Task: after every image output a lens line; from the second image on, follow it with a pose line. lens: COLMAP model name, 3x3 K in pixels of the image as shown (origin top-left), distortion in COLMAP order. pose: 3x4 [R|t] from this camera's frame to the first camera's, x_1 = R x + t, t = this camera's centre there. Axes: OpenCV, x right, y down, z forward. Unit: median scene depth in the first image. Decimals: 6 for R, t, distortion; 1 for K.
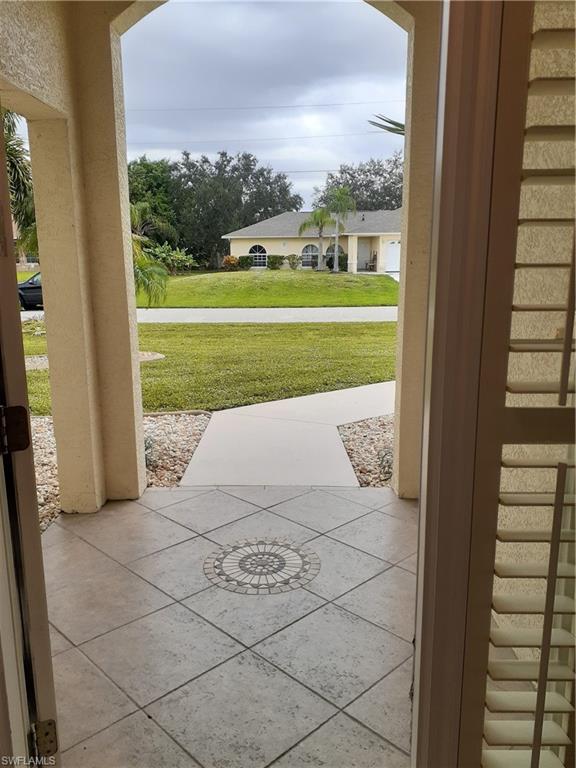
lens RADIAL K [[616.6, 0, 288.0], [0, 616.6, 384.0], [0, 0, 1]] dist [0.133533, -0.274009]
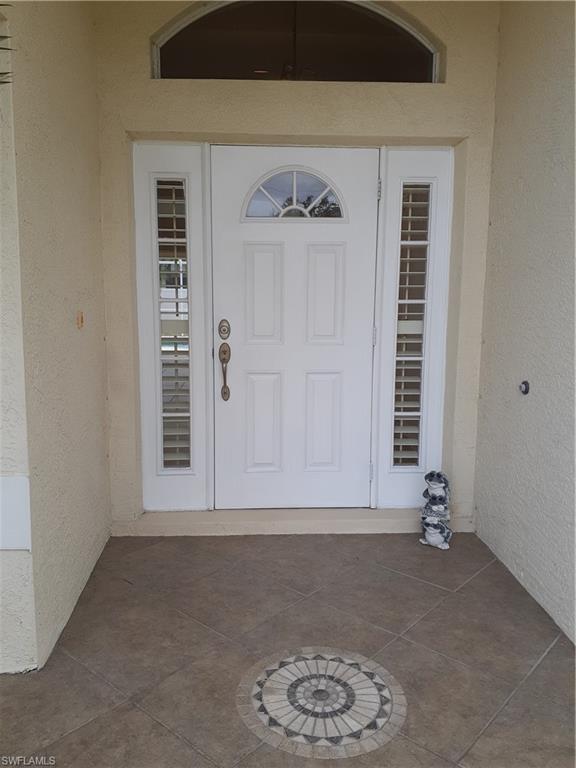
lens RADIAL K [[616.6, 0, 288.0], [0, 616.6, 384.0], [0, 0, 1]] dist [0.133533, -0.274009]
pose [[-0.996825, 0.013526, -0.078461, 0.043521], [-0.014490, 0.938188, 0.345824, -0.267740], [0.078289, 0.345863, -0.935013, 1.508958]]
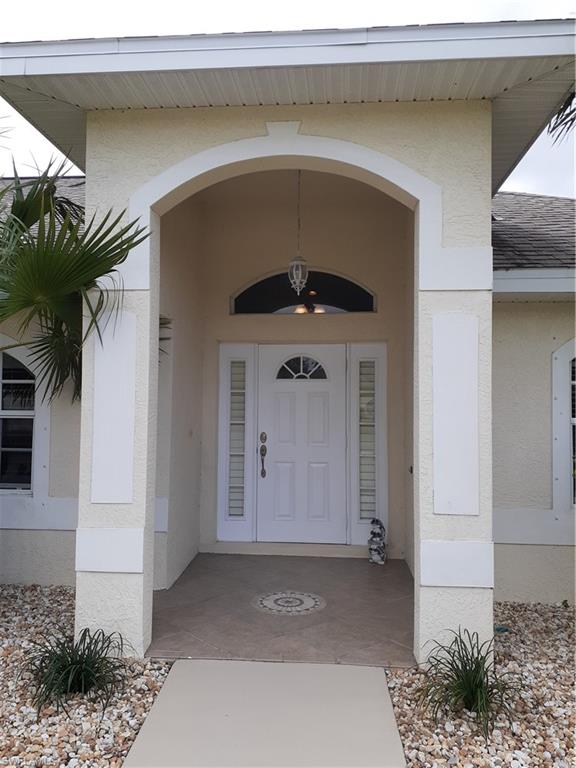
lens RADIAL K [[616.6, 0, 288.0], [0, 616.6, 384.0], [0, 0, 1]] dist [0.133533, -0.274009]
pose [[-0.998578, -0.000649, 0.053307, -0.120658], [0.008806, 0.984183, 0.176937, -0.509051], [-0.052579, 0.177155, -0.982777, 2.396513]]
